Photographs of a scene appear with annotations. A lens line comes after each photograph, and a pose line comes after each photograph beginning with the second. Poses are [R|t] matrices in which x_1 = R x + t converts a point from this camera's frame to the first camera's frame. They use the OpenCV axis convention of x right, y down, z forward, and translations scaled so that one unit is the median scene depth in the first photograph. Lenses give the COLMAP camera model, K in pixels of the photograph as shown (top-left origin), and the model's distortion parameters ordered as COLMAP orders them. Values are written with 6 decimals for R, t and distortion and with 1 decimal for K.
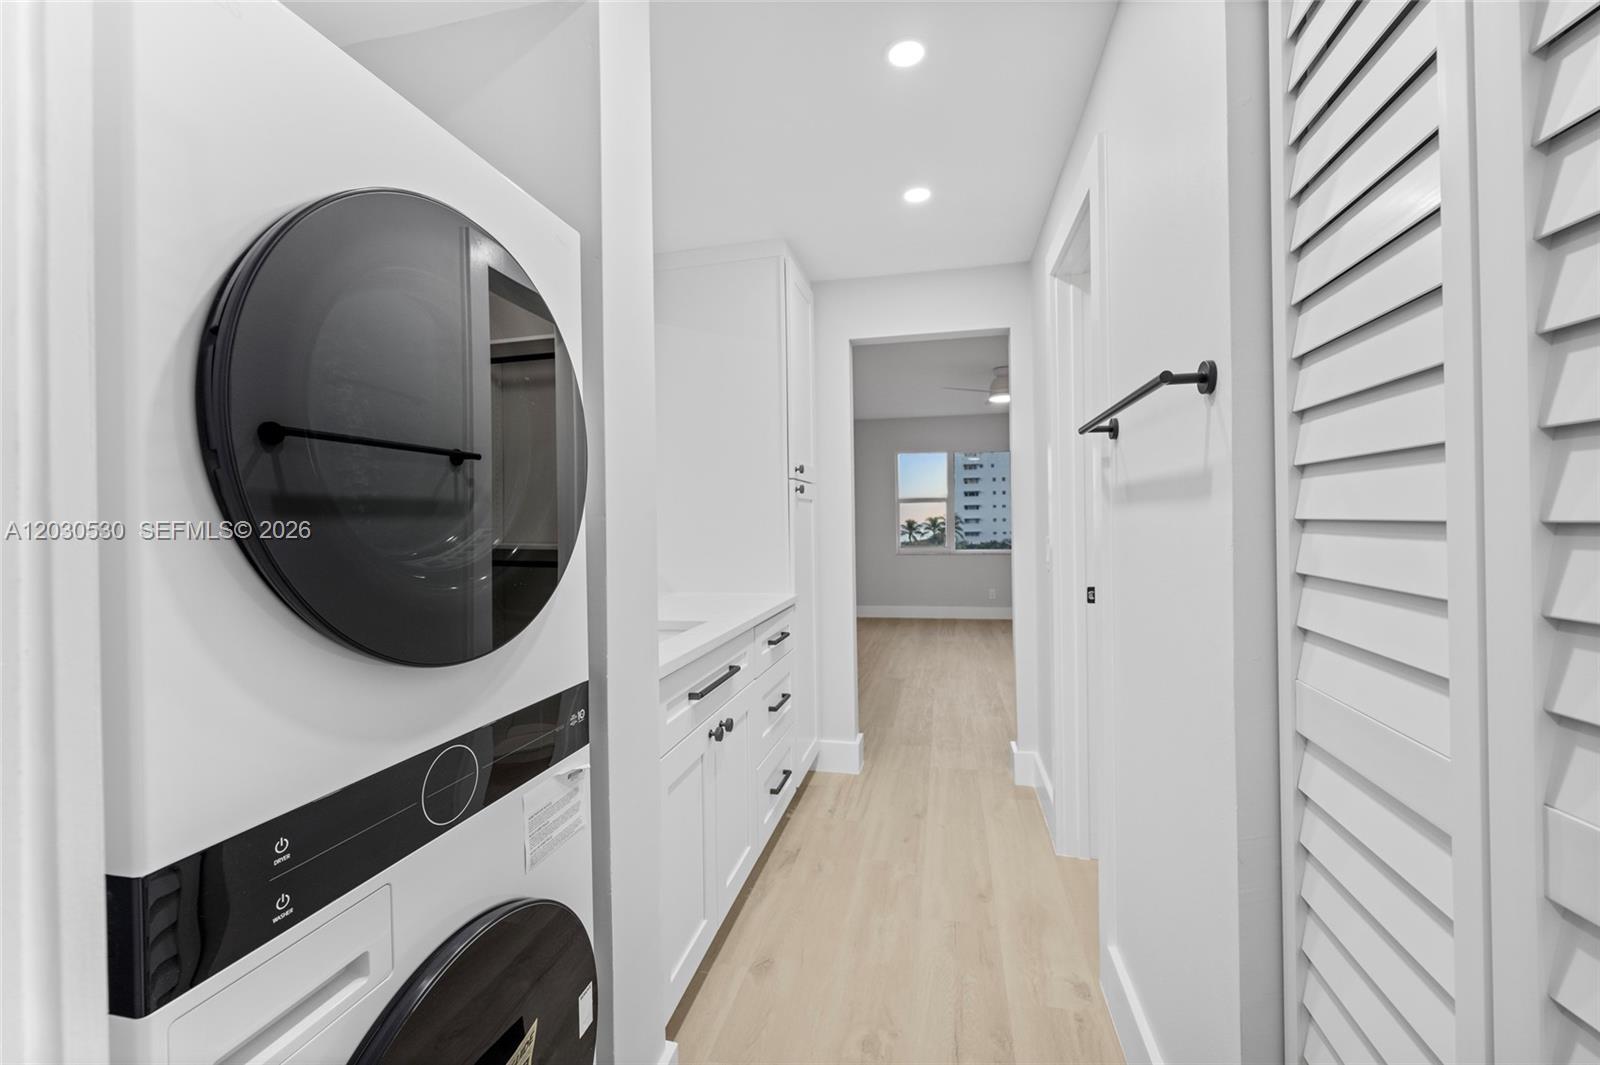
lens RADIAL K [[654.6, 0, 789.3], [0, 654.6, 527.0], [0, 0, 1]] dist [0.000450, 0.000075]
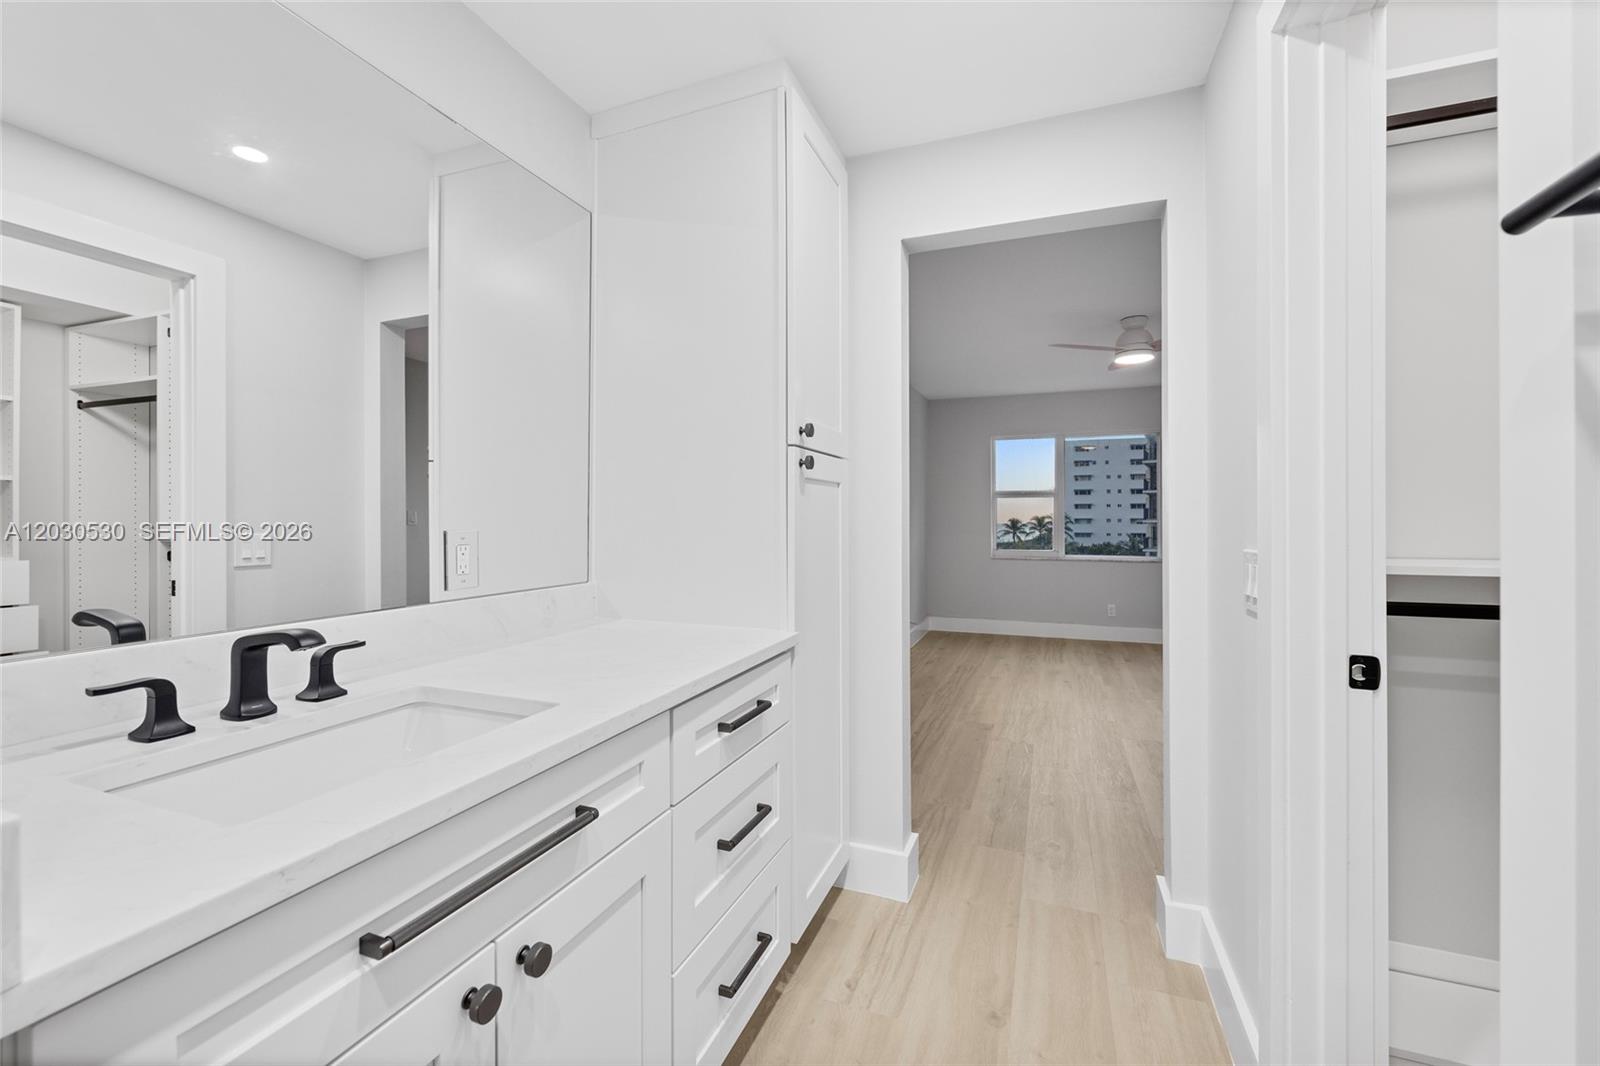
lens RADIAL K [[660.2, 0, 790.2], [0, 660.2, 517.0], [0, 0, 1]] dist [-0.000362, 0.000003]
pose [[0.989402, 0.015282, -0.144399, 0.060397], [-0.016677, 0.999825, -0.008454, -0.000310], [0.144245, 0.010773, 0.989483, 0.247104]]
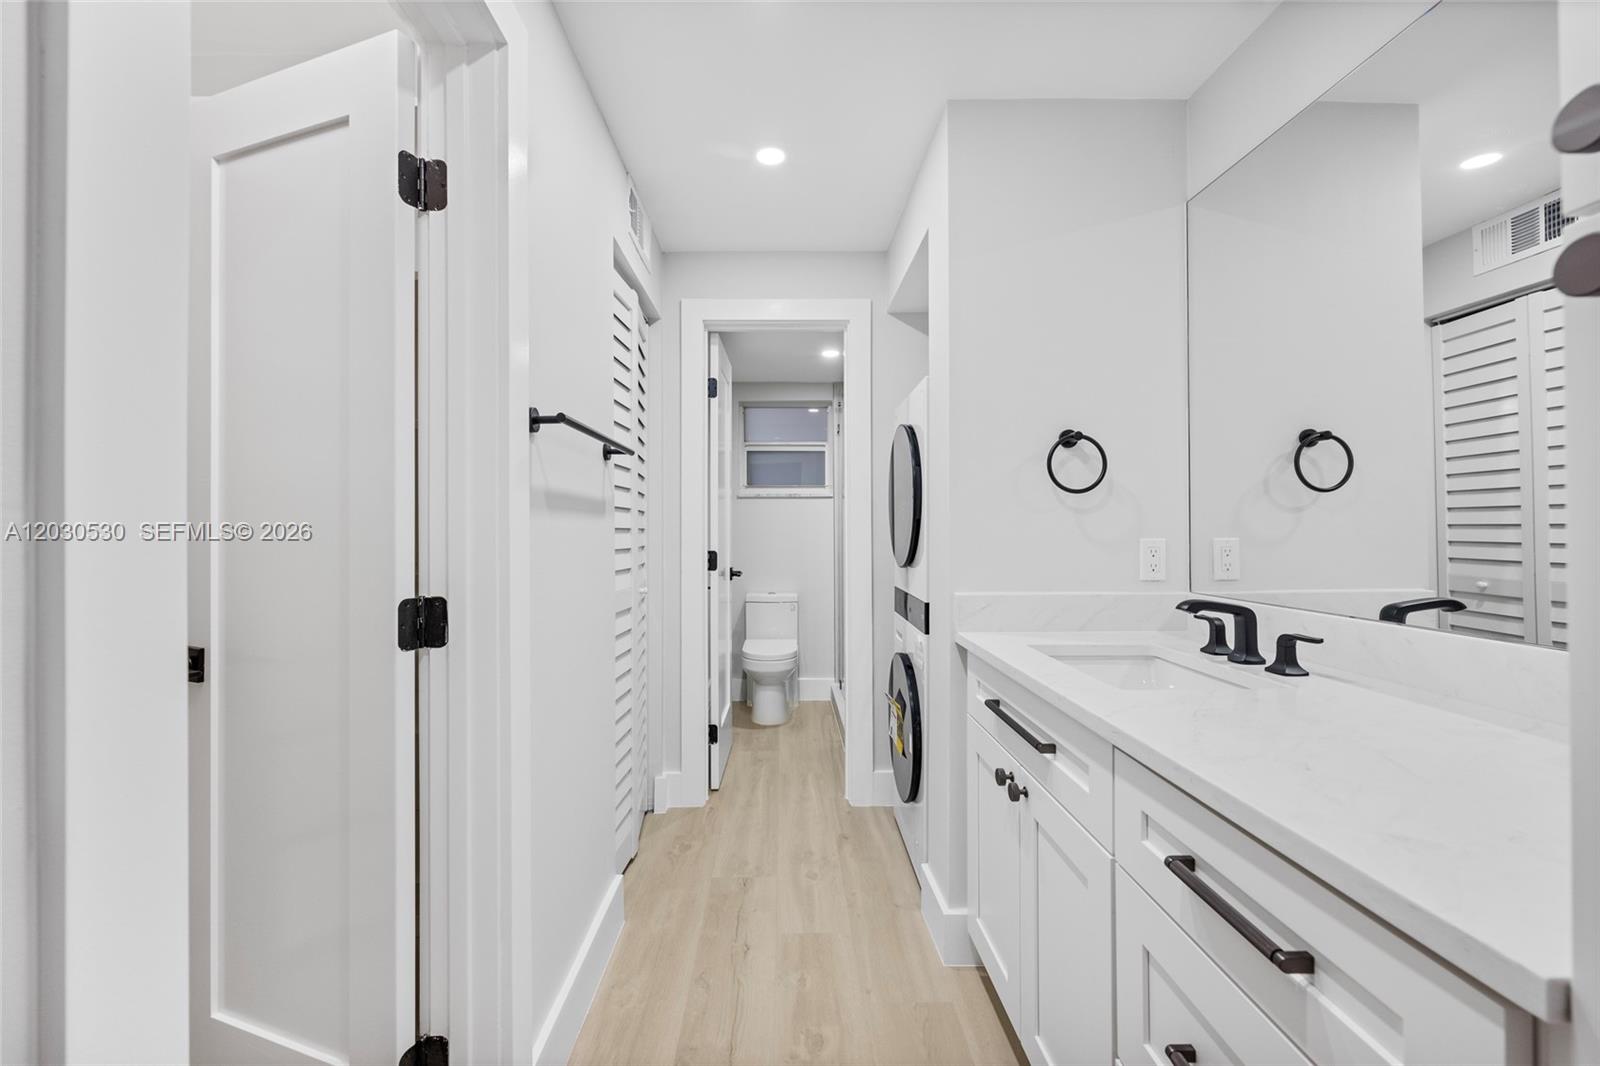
lens RADIAL K [[647.5, 0, 788.9], [0, 647.5, 517.1], [0, 0, 1]] dist [-0.001870, 0.000108]
pose [[-0.971731, 0.015119, -0.235606, 0.143875], [0.016872, 0.999843, -0.005427, -0.005778], [0.235487, -0.009249, -0.971833, 0.726717]]
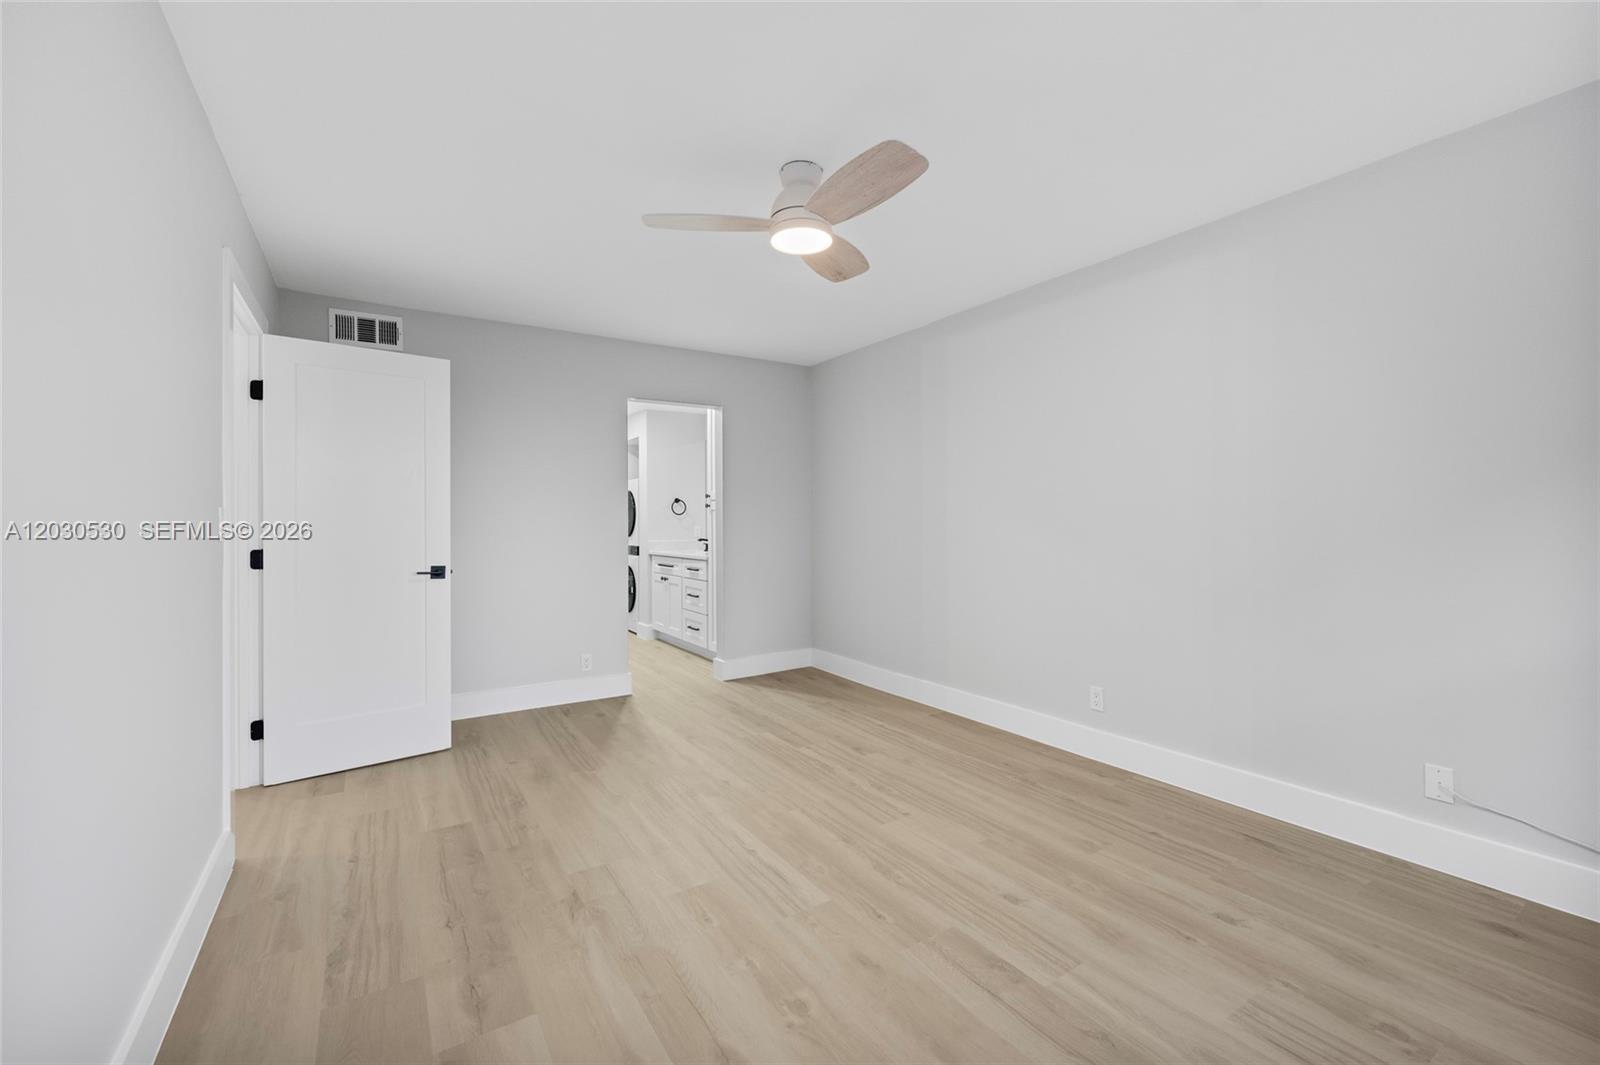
lens RADIAL K [[647.5, 0, 788.9], [0, 647.5, 516.6], [0, 0, 1]] dist [-0.001870, 0.000108]
pose [[-0.697700, 0.015372, -0.716226, 0.862880], [0.014931, 0.999865, 0.006915, -0.022606], [0.716235, -0.005869, -0.697835, 1.733888]]
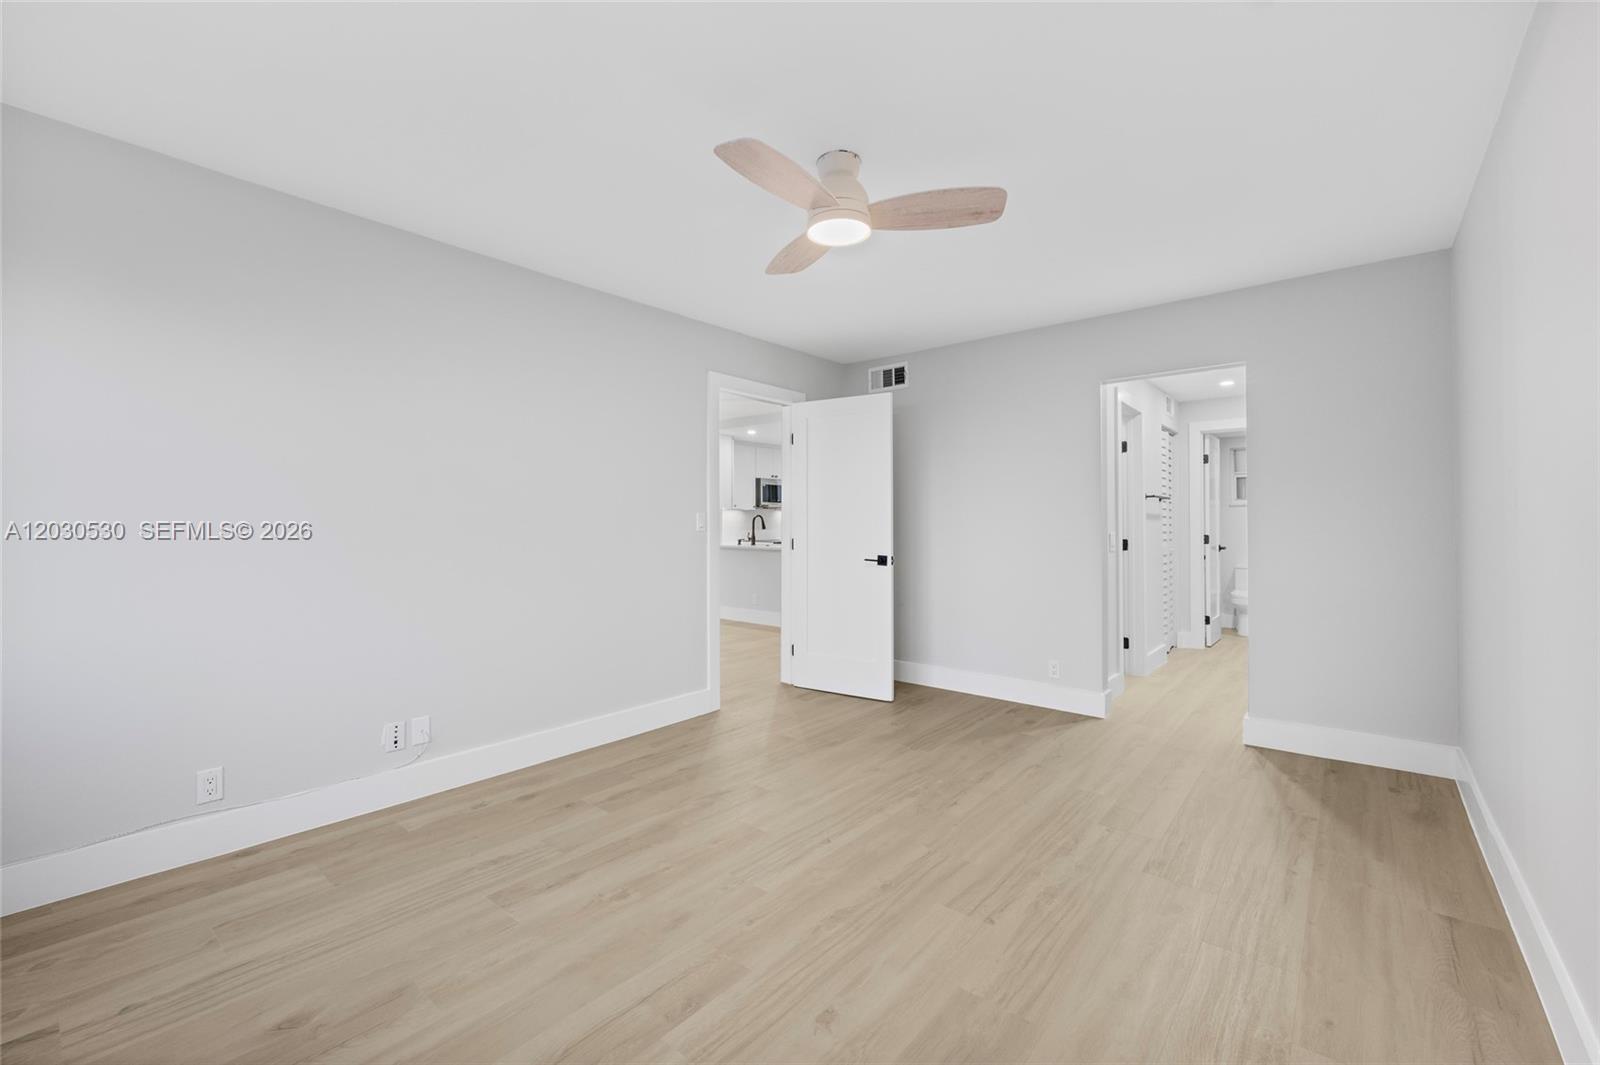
lens RADIAL K [[660.2, 0, 790.2], [0, 660.2, 516.5], [0, 0, 1]] dist [-0.000362, 0.000003]
pose [[-0.890005, 0.021545, 0.455441, 0.223294], [0.016688, 0.999753, -0.014684, -0.010829], [-0.455645, -0.005468, -0.890145, 1.864446]]
